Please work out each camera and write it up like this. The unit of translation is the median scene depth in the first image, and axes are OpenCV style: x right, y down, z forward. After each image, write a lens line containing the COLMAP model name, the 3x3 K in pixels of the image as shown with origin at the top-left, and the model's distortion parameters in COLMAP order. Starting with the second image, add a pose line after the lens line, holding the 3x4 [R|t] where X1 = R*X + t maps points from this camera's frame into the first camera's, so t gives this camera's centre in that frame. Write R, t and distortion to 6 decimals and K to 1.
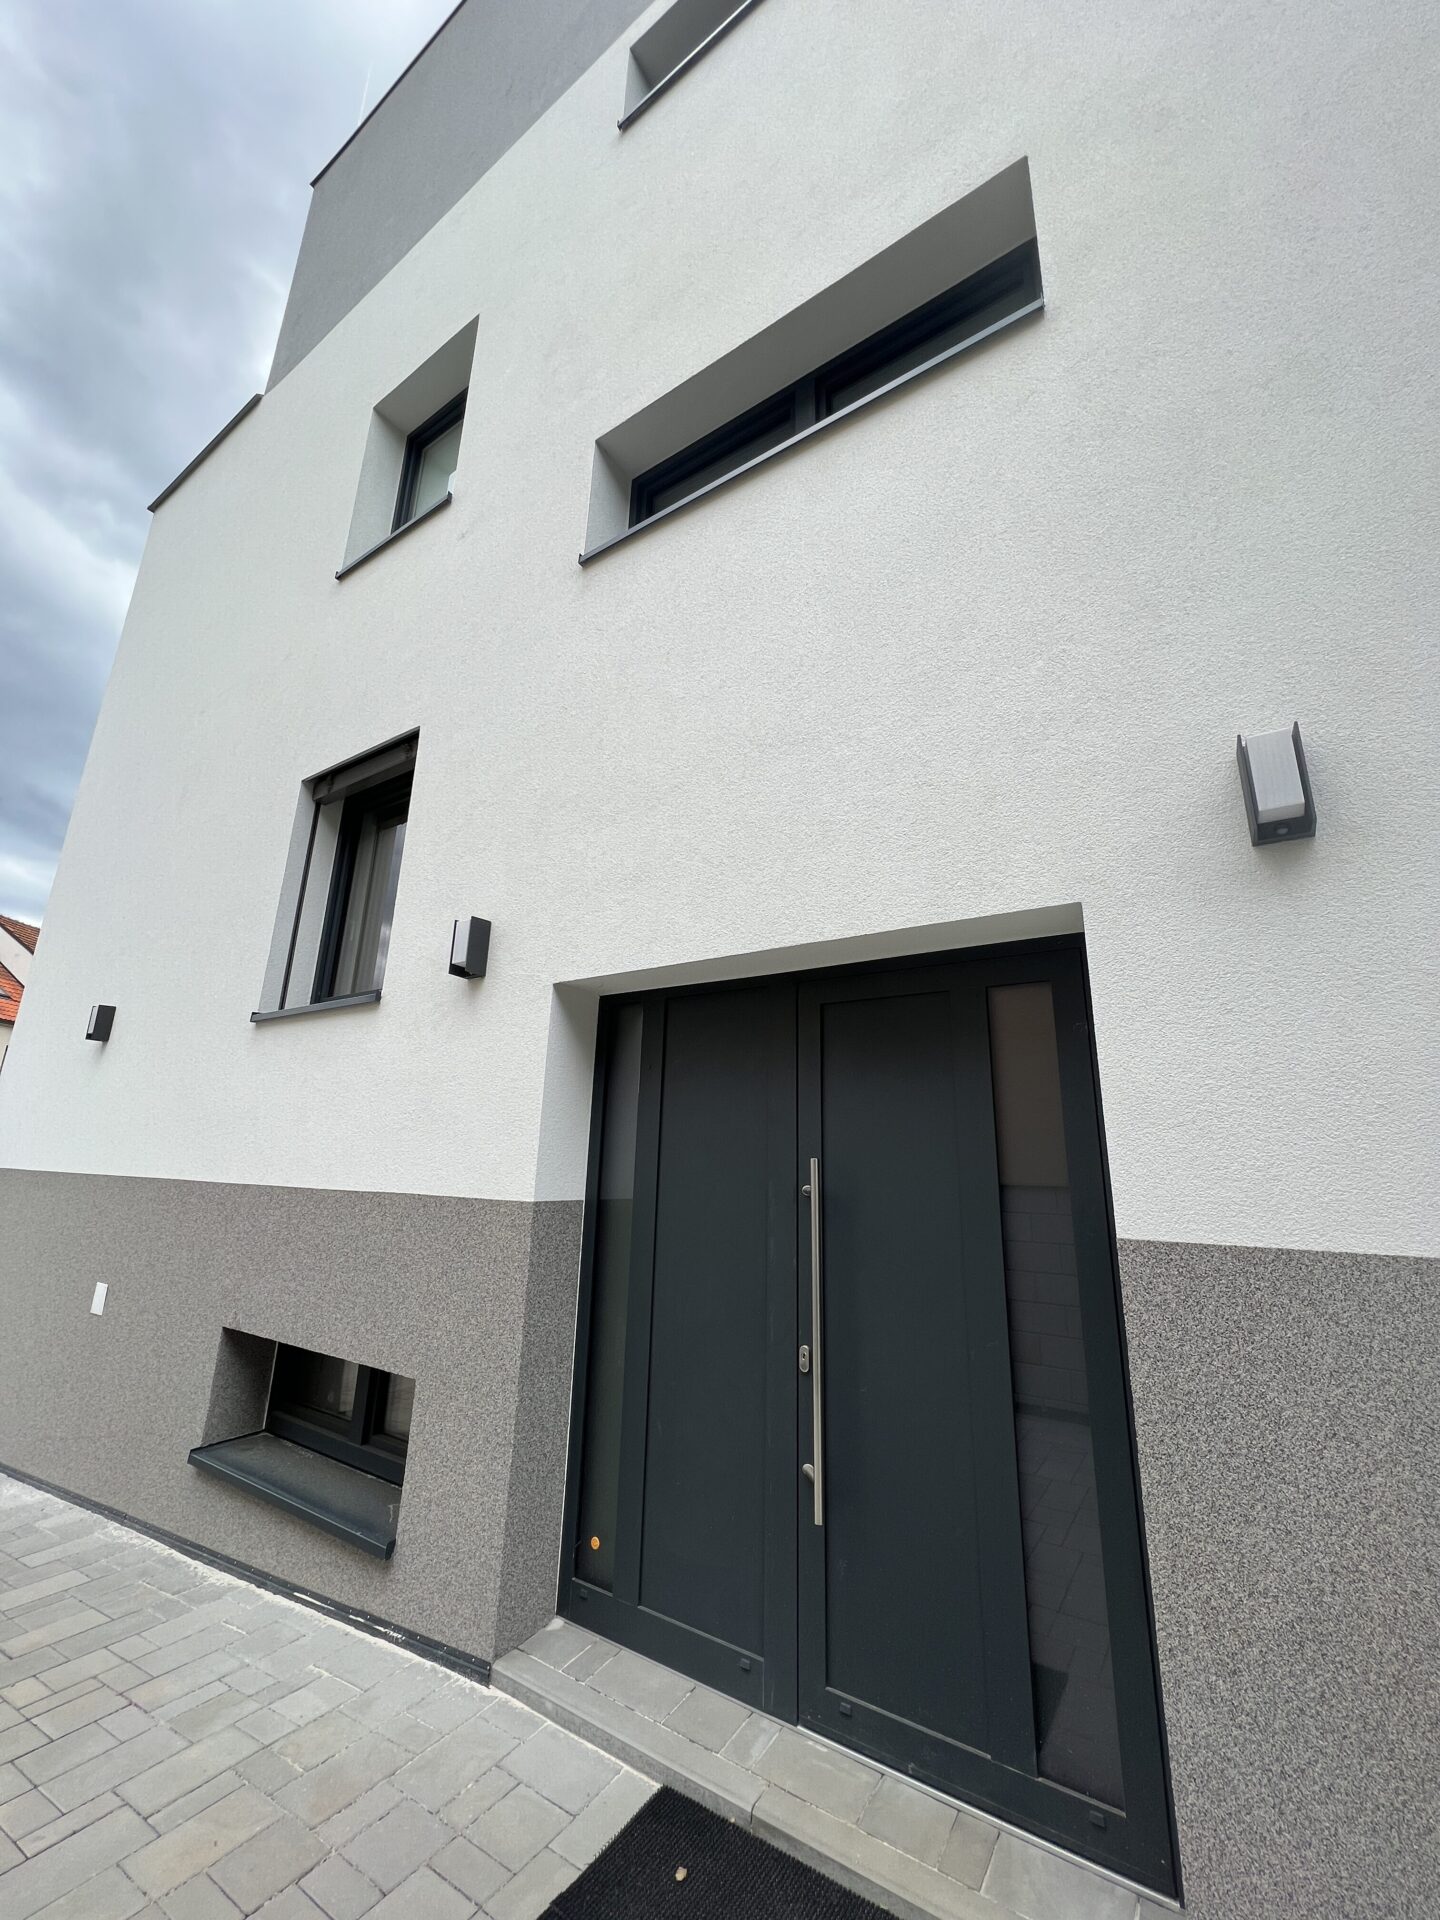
lens RADIAL K [[845.5, 0, 718.6], [0, 845.5, 911.4], [0, 0, 1]] dist [-0.000759, -0.000815]
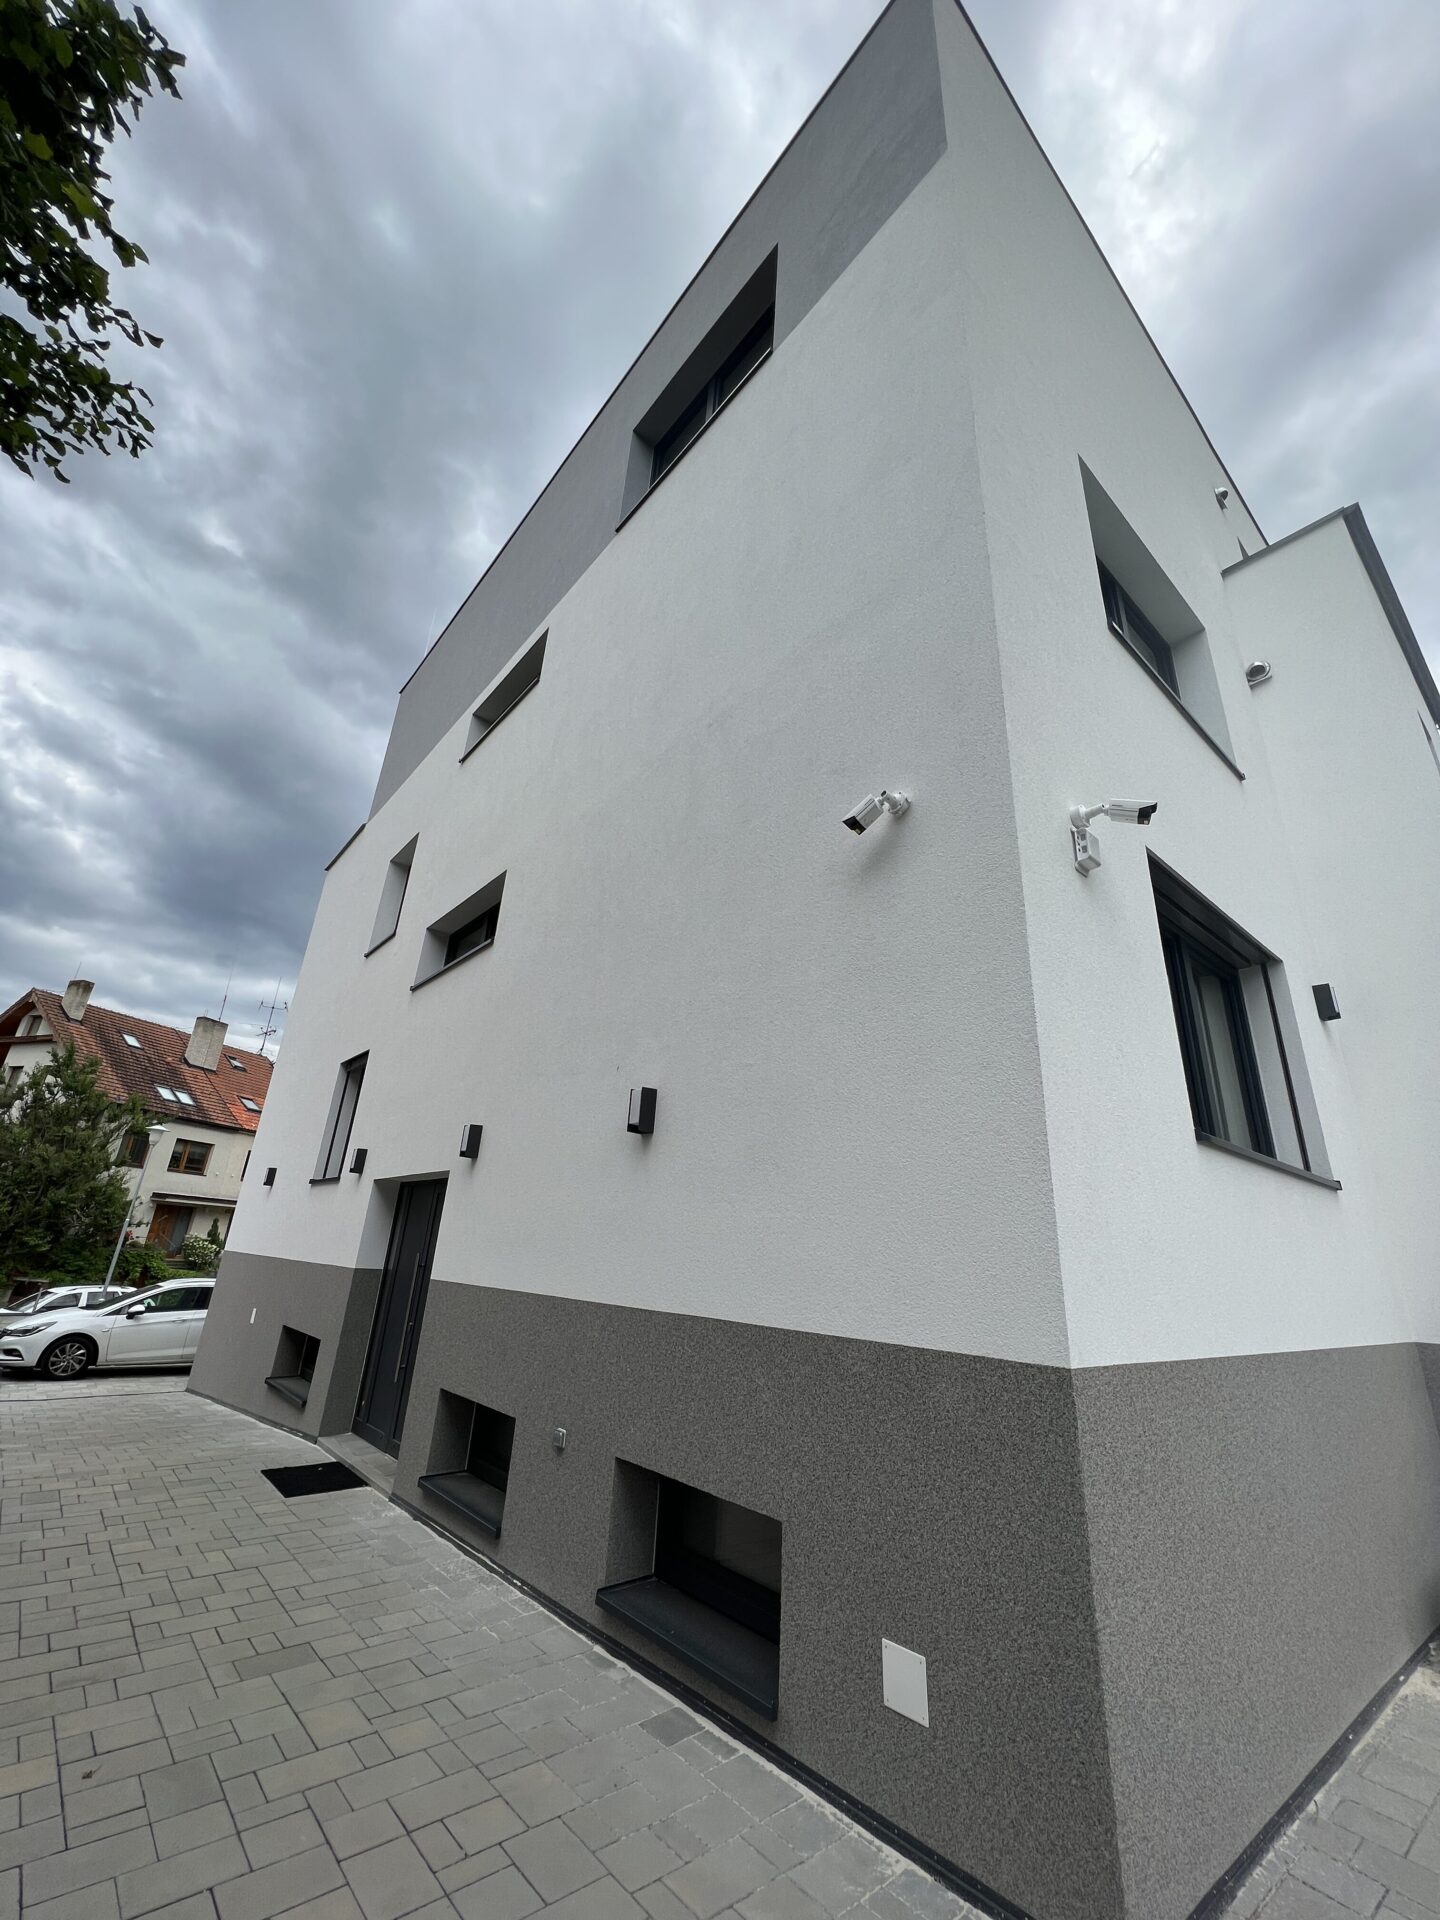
lens RADIAL K [[769.0, 0, 720.8], [0, 769.0, 960.1], [0, 0, 1]] dist [-0.001151, 0.000016]
pose [[0.974781, -0.054630, -0.216375, 1.972920], [0.035820, 0.995305, -0.089920, -0.474795], [0.220272, 0.079902, 0.972161, -1.537287]]
